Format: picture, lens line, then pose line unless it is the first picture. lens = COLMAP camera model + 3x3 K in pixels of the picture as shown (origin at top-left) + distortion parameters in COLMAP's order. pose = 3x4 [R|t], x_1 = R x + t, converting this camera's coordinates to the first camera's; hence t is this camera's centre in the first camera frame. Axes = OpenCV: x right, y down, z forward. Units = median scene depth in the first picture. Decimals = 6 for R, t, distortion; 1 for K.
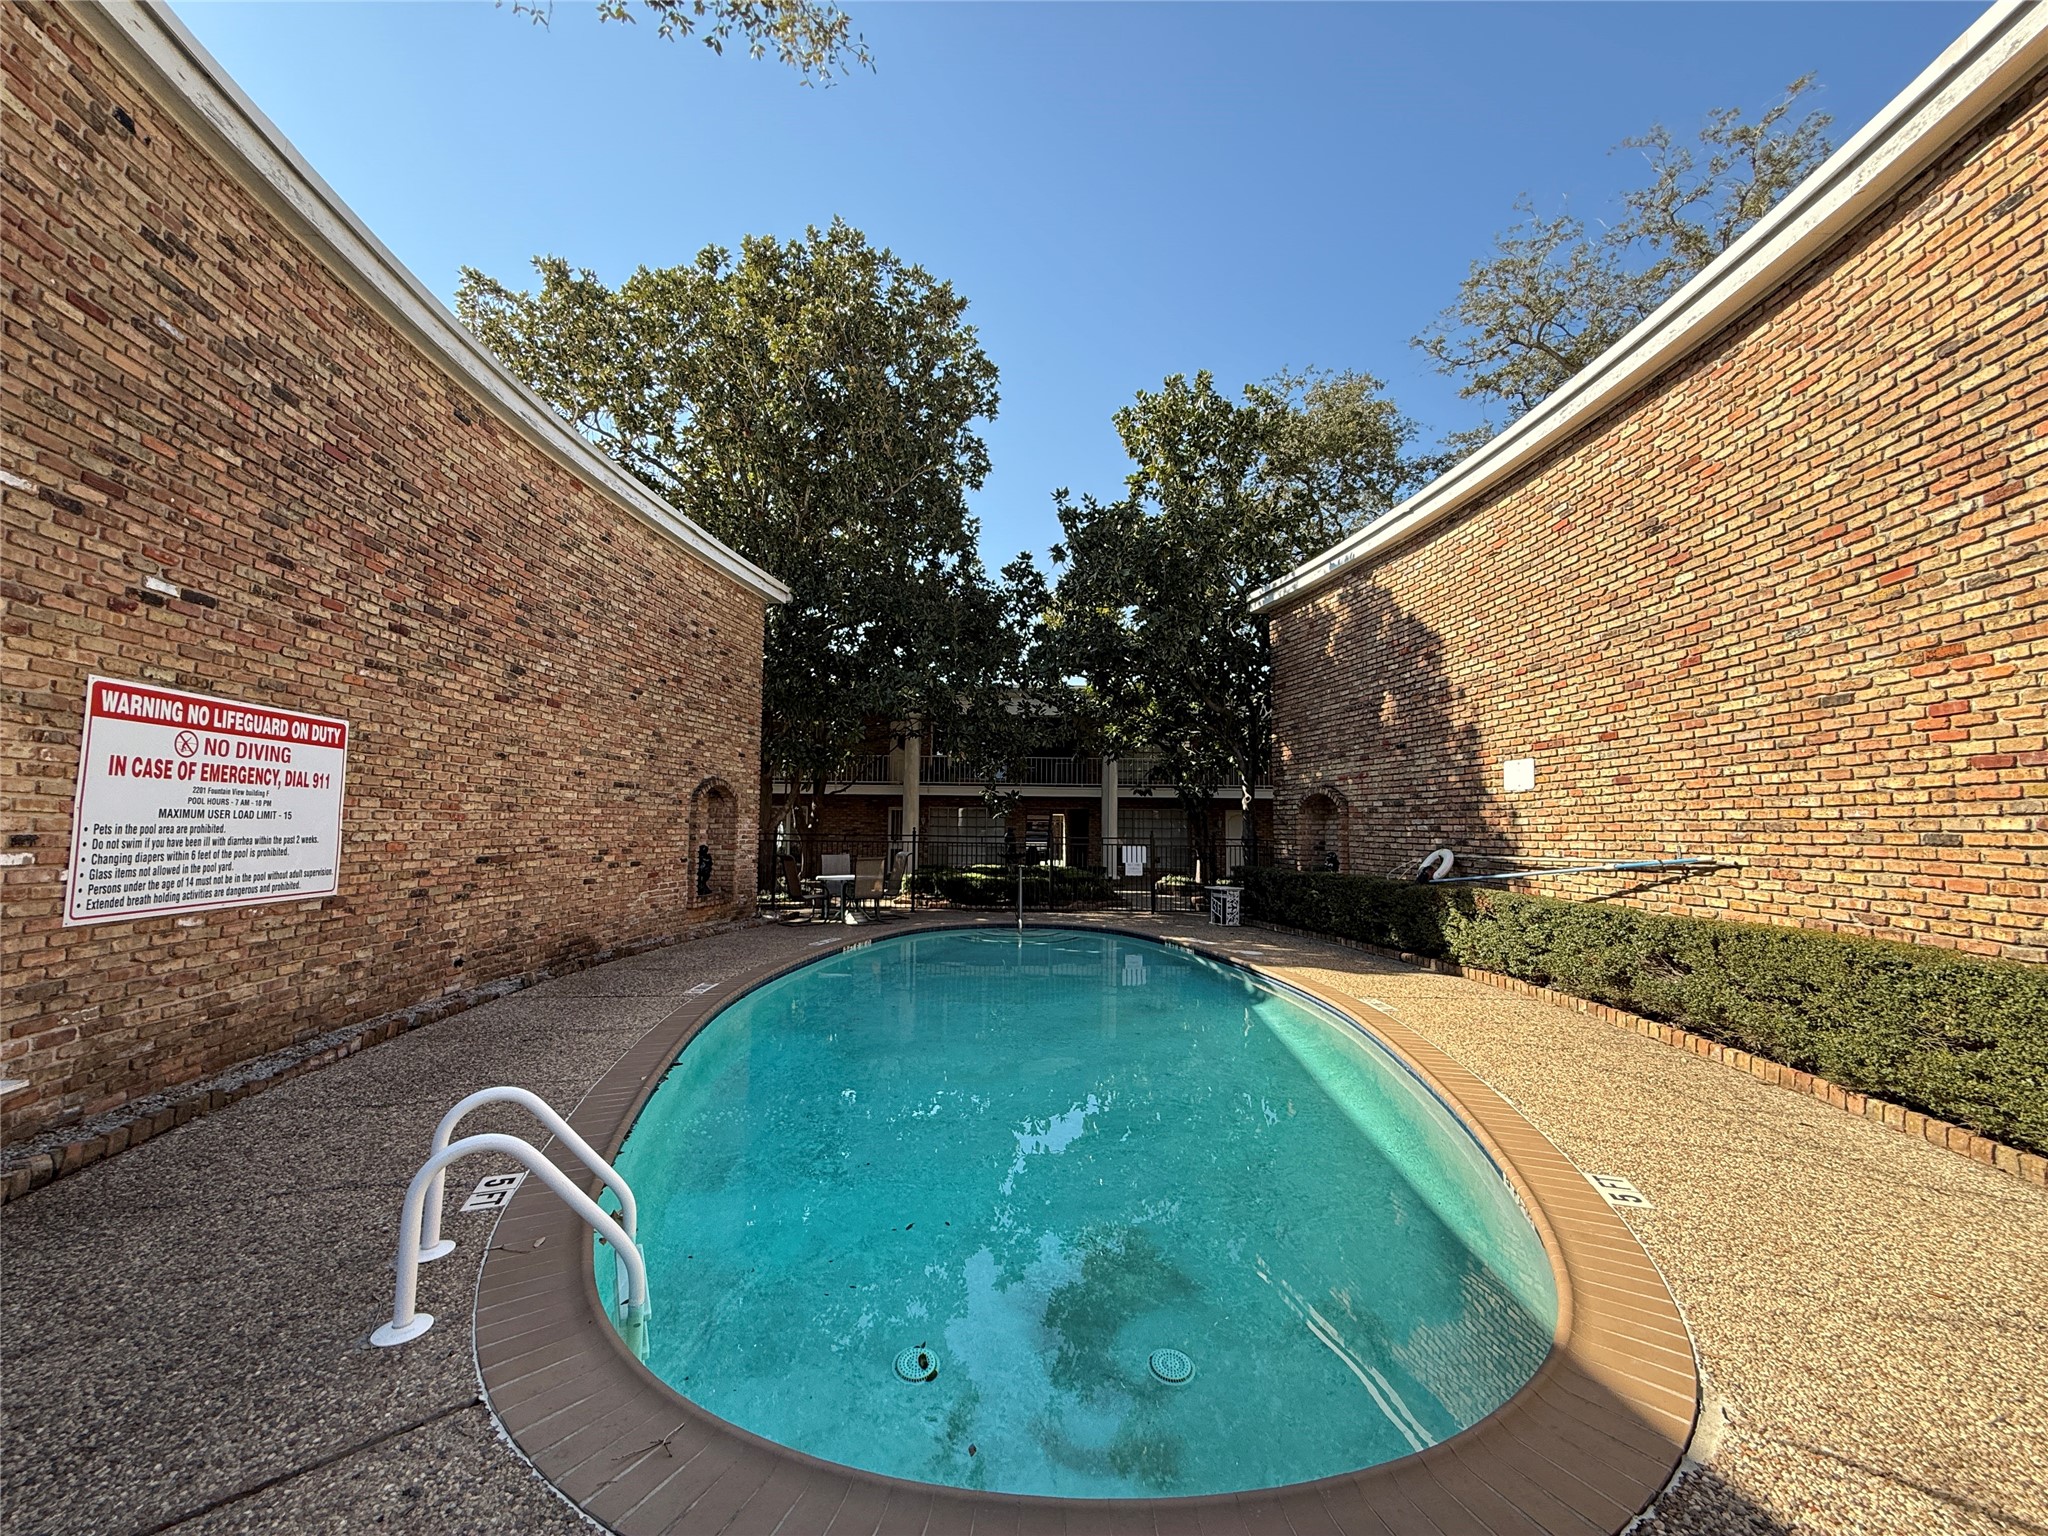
lens RADIAL K [[815.0, 0, 1019.2], [0, 815.0, 765.0], [0, 0, 1]] dist [0.000365, 0.000397]
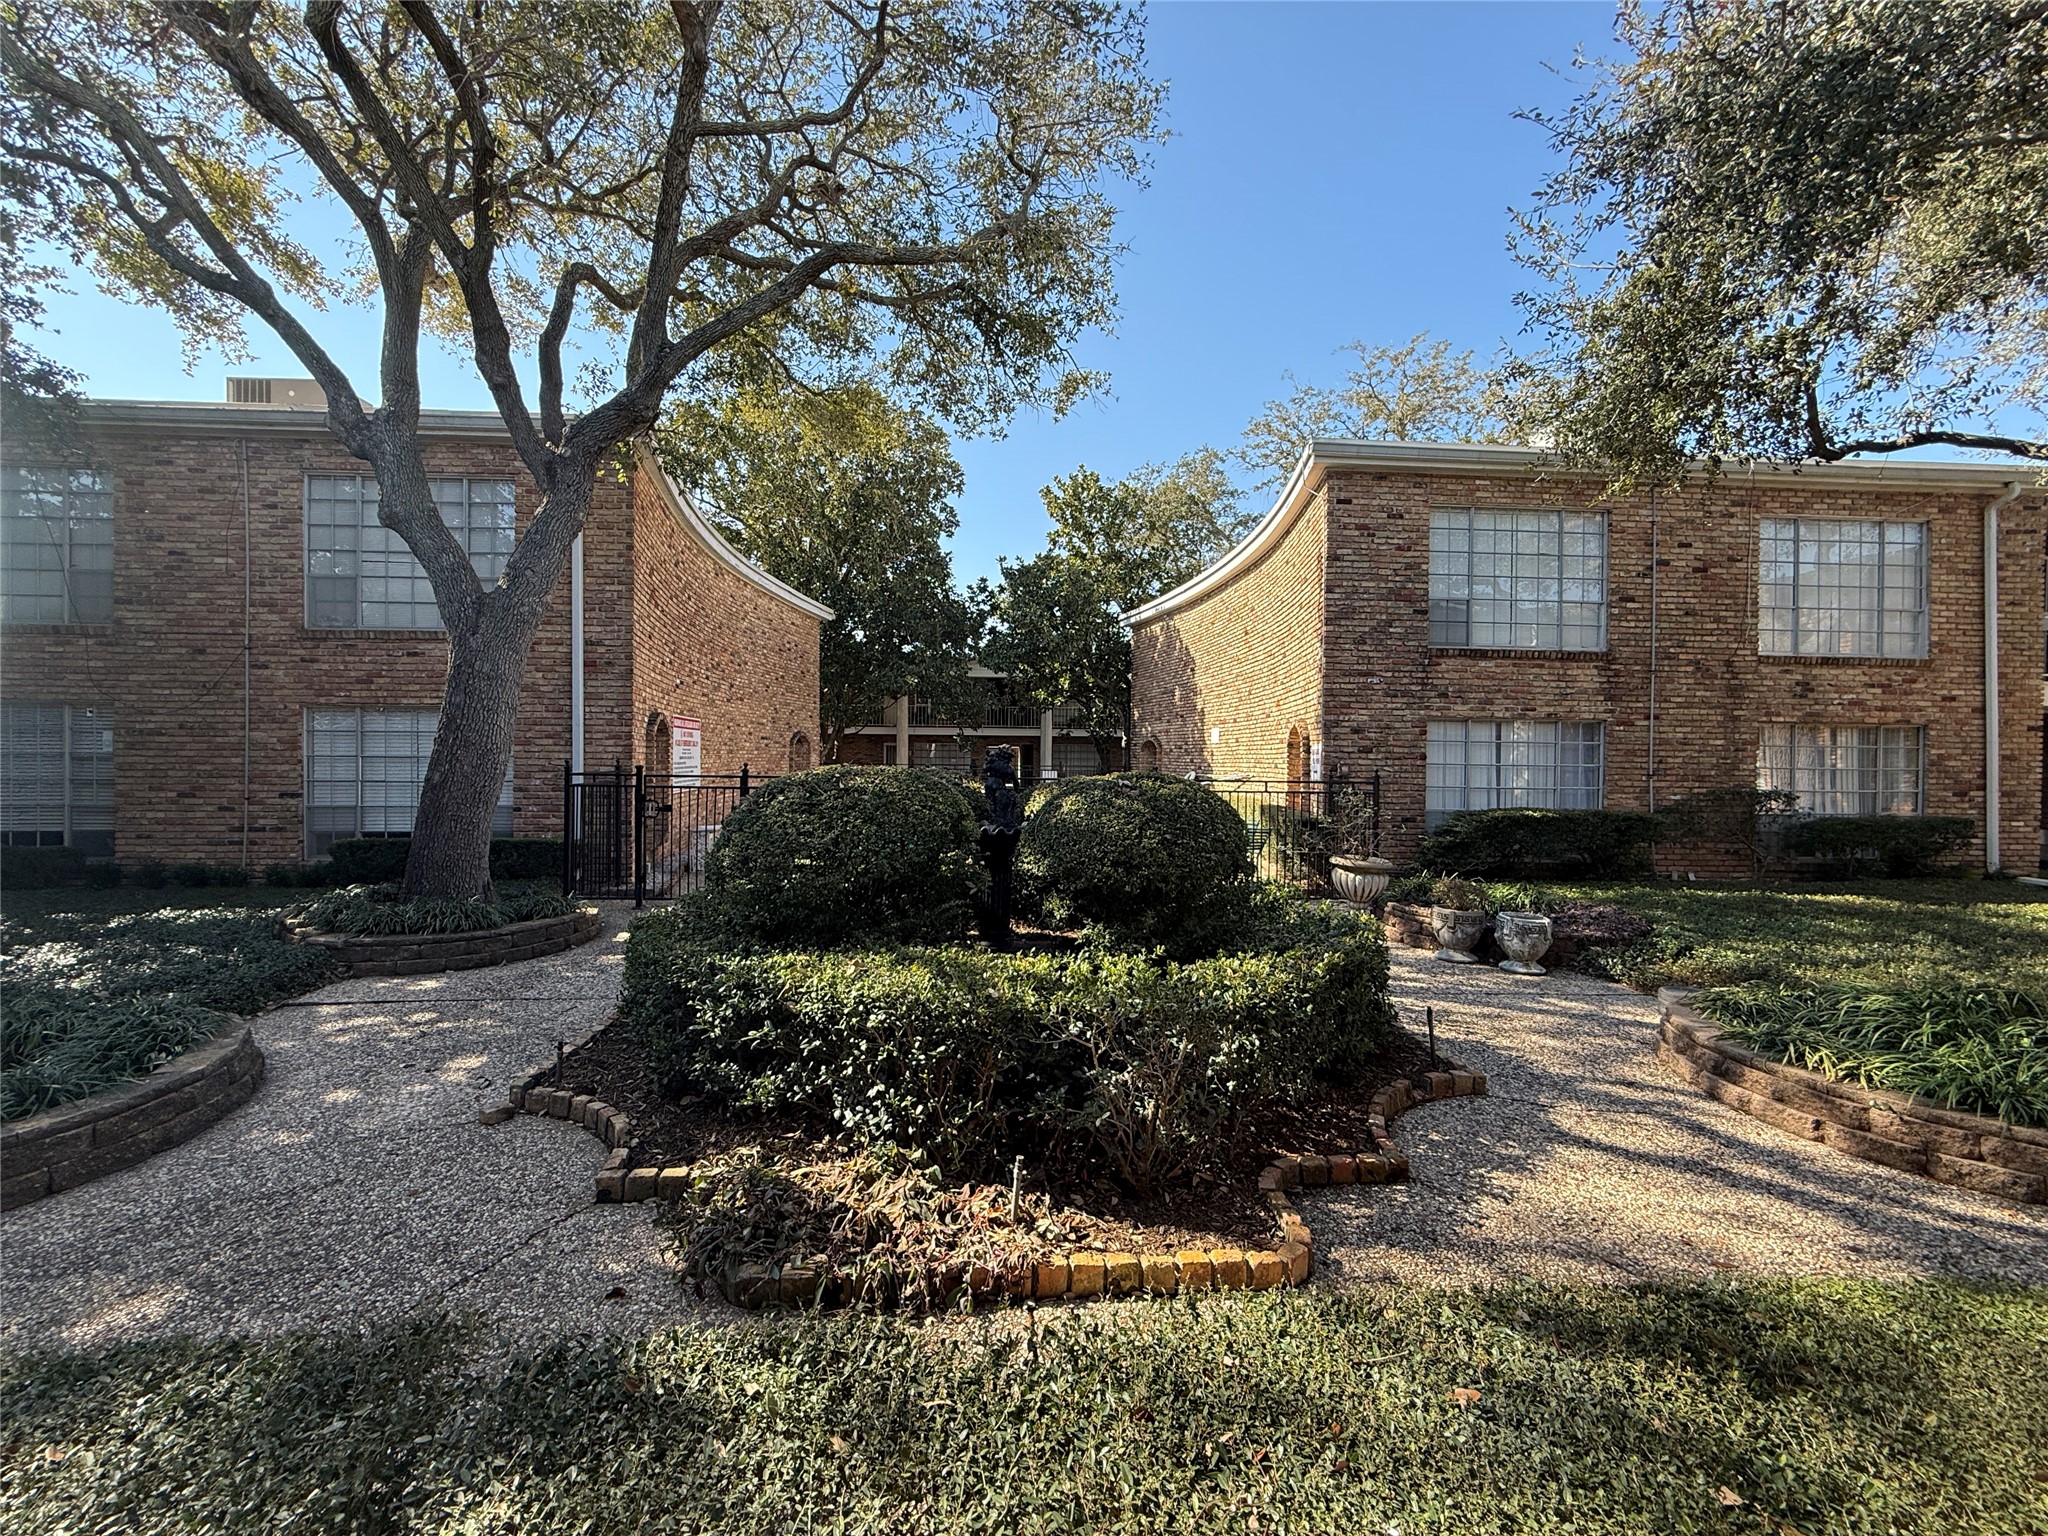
lens RADIAL K [[815.0, 0, 1019.2], [0, 815.0, 765.0], [0, 0, 1]] dist [0.000365, 0.000397]
pose [[0.999373, -0.001627, 0.035368, 0.023881], [-0.001541, 0.996000, 0.089337, -0.055373], [-0.035372, -0.089336, 0.995373, -0.600156]]
